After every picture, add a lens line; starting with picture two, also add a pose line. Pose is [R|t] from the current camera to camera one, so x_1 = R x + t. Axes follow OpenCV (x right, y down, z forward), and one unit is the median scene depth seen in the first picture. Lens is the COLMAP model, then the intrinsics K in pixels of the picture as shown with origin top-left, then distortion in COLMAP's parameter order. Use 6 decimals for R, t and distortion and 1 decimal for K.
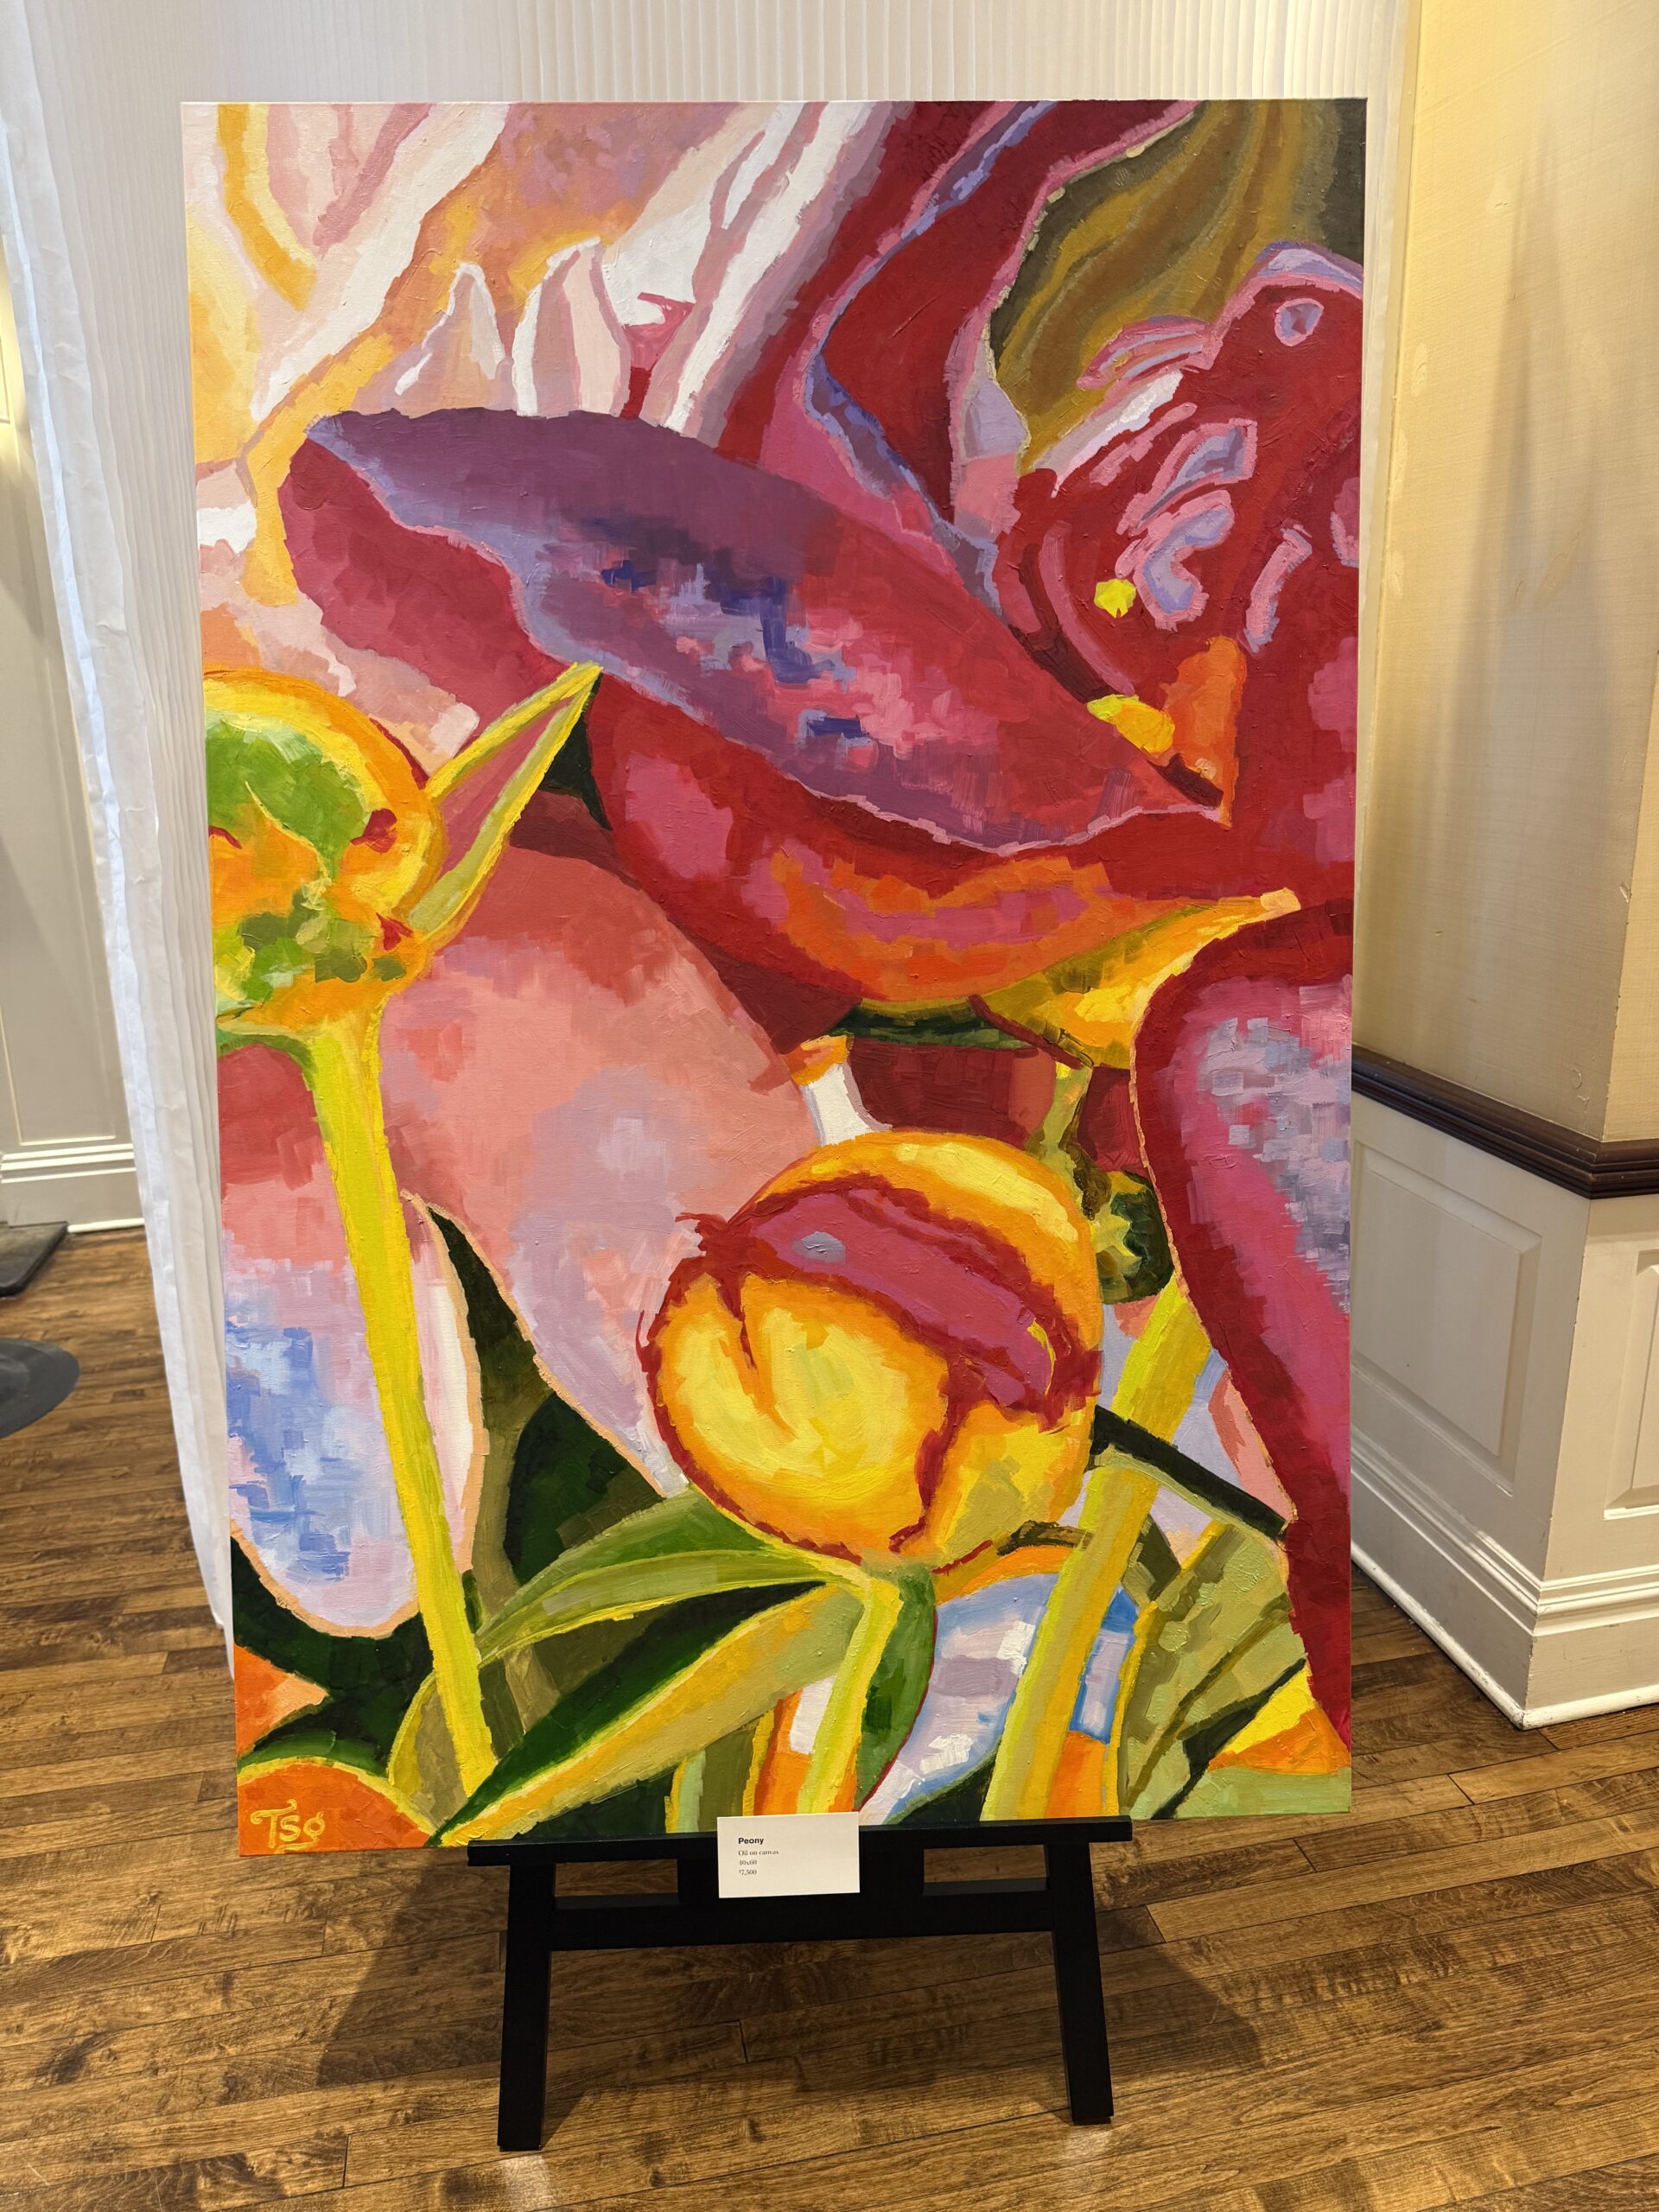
lens RADIAL K [[1545.4, 0, 829.5], [0, 1545.4, 1106.0], [0, 0, 1]] dist [0.087361, -0.109796]
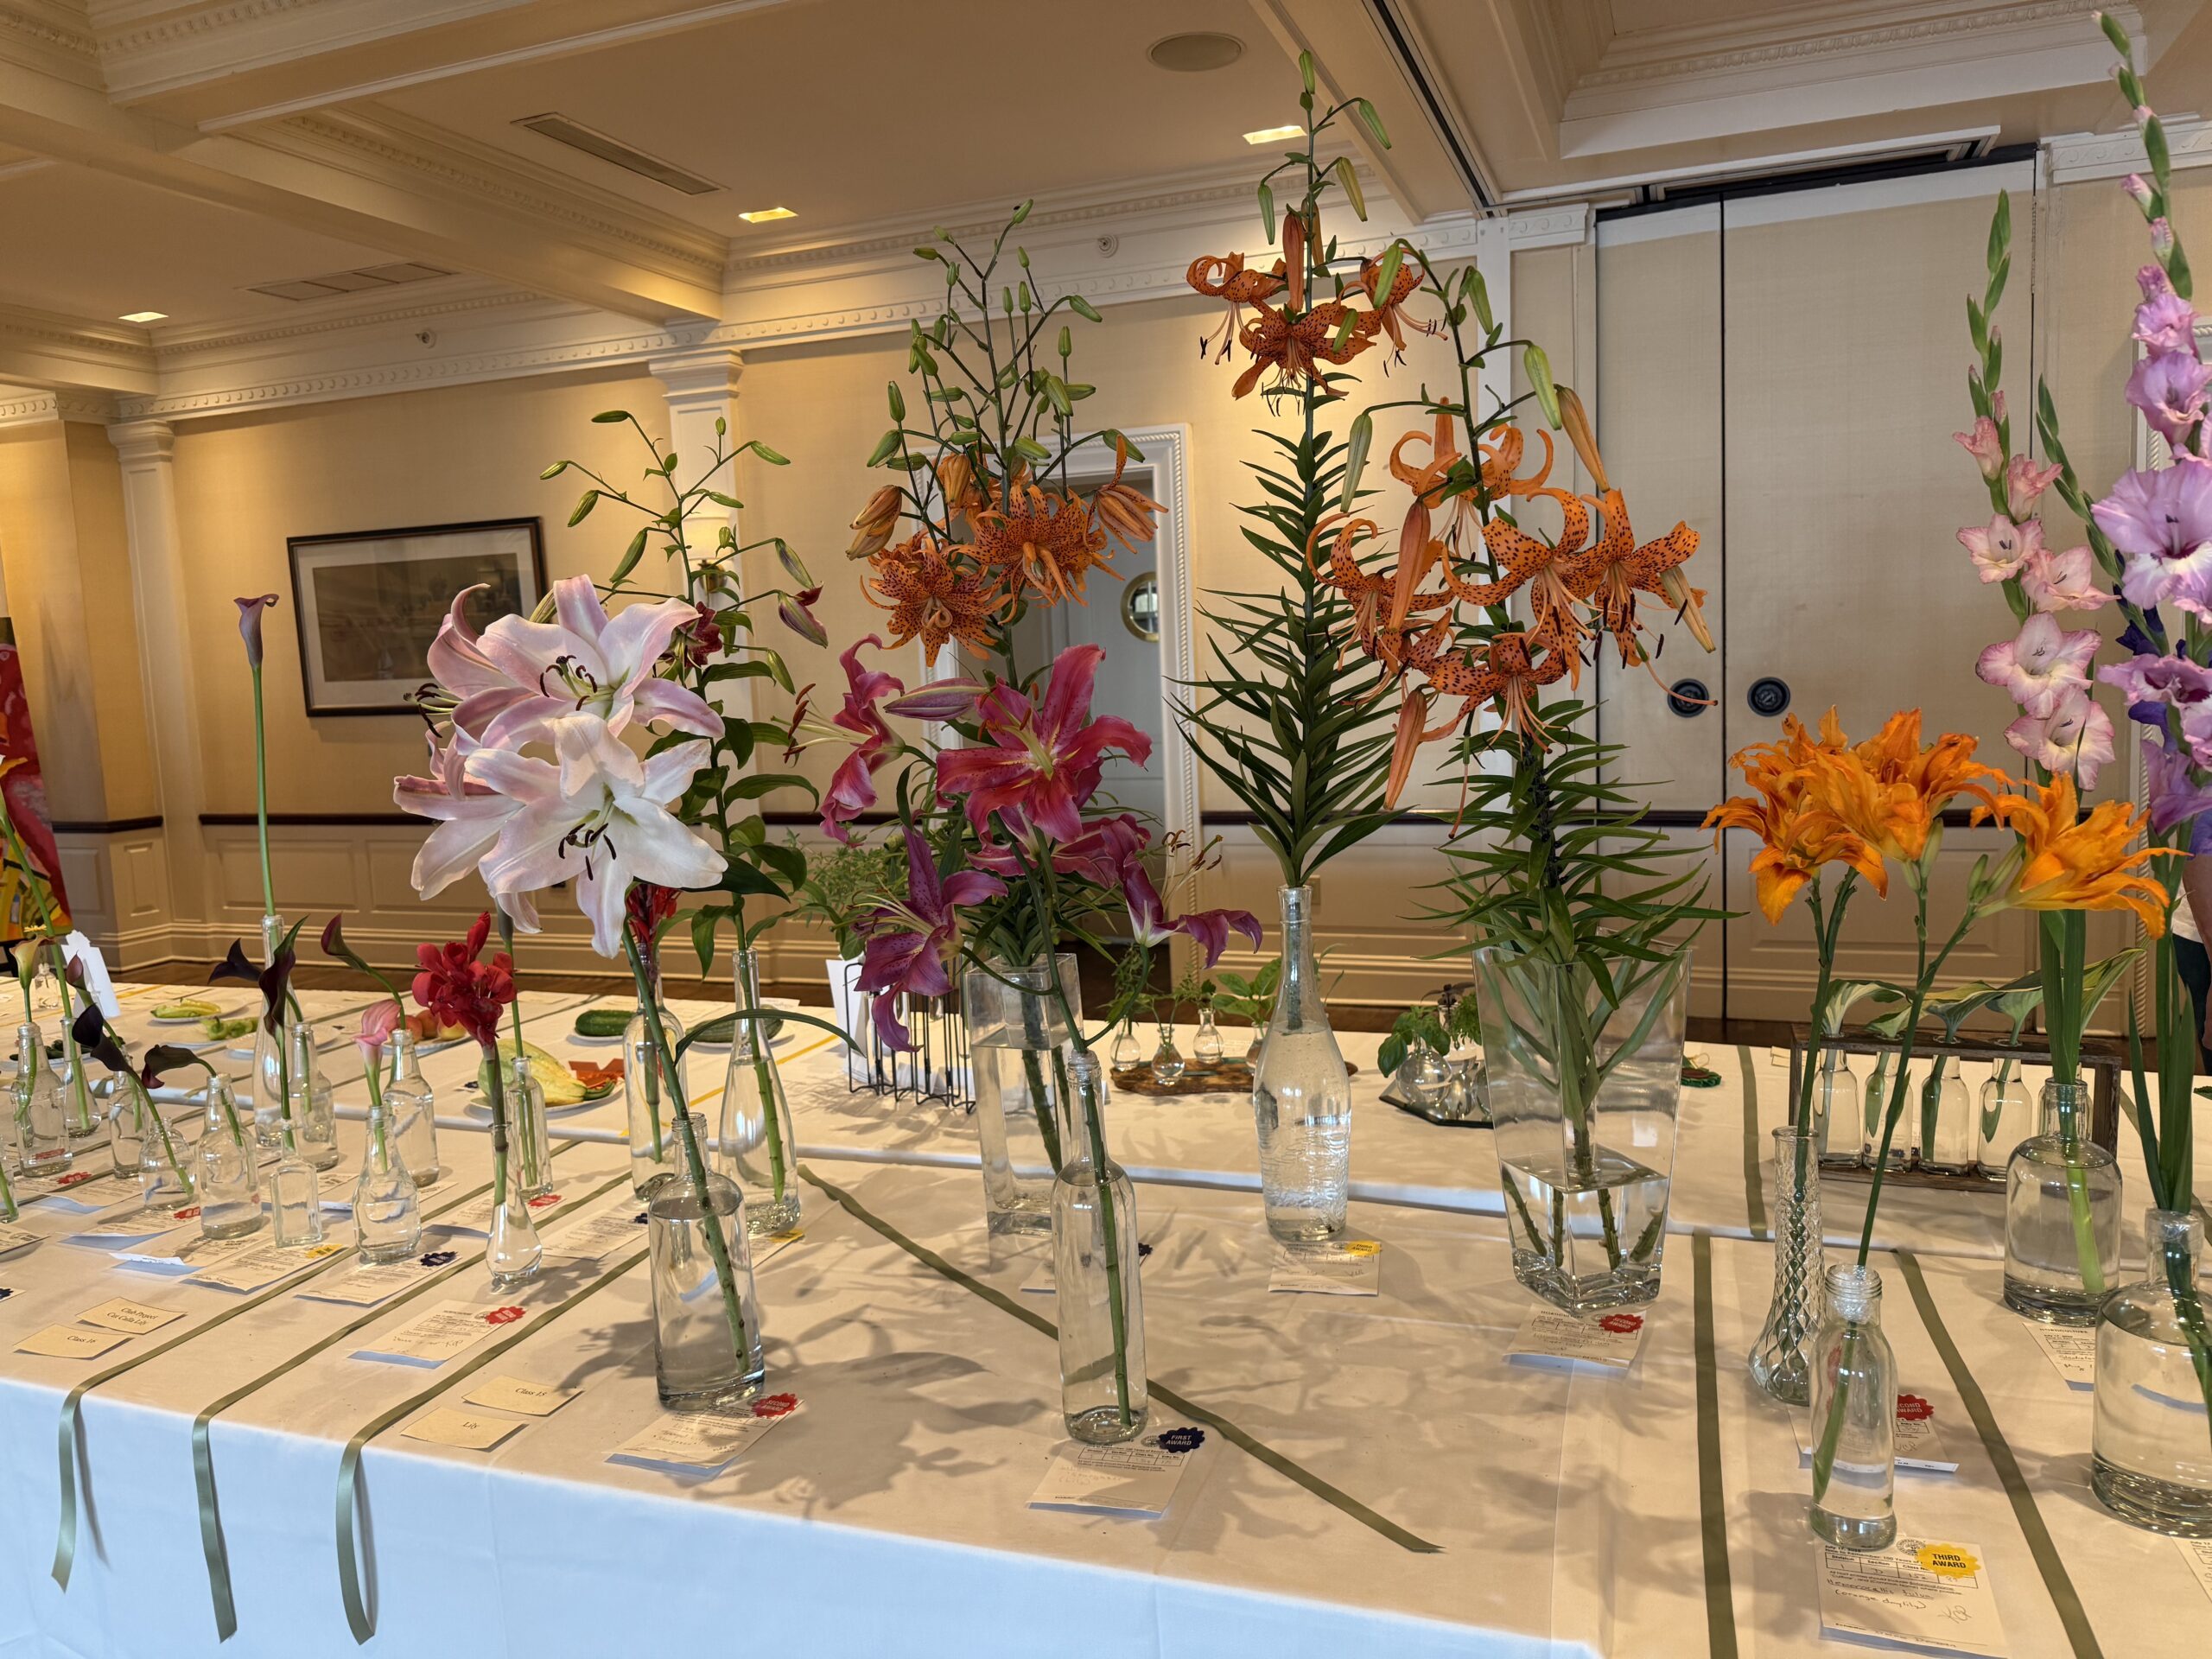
lens RADIAL K [[1545.4, 0, 1106.0], [0, 1545.4, 829.5], [0, 0, 1]] dist [0.087361, -0.109796]
pose [[0.560839, -0.102404, 0.821567, -2.000667], [0.243541, 0.968823, -0.045493, 1.202682], [-0.791294, 0.225600, 0.568294, -4.756256]]
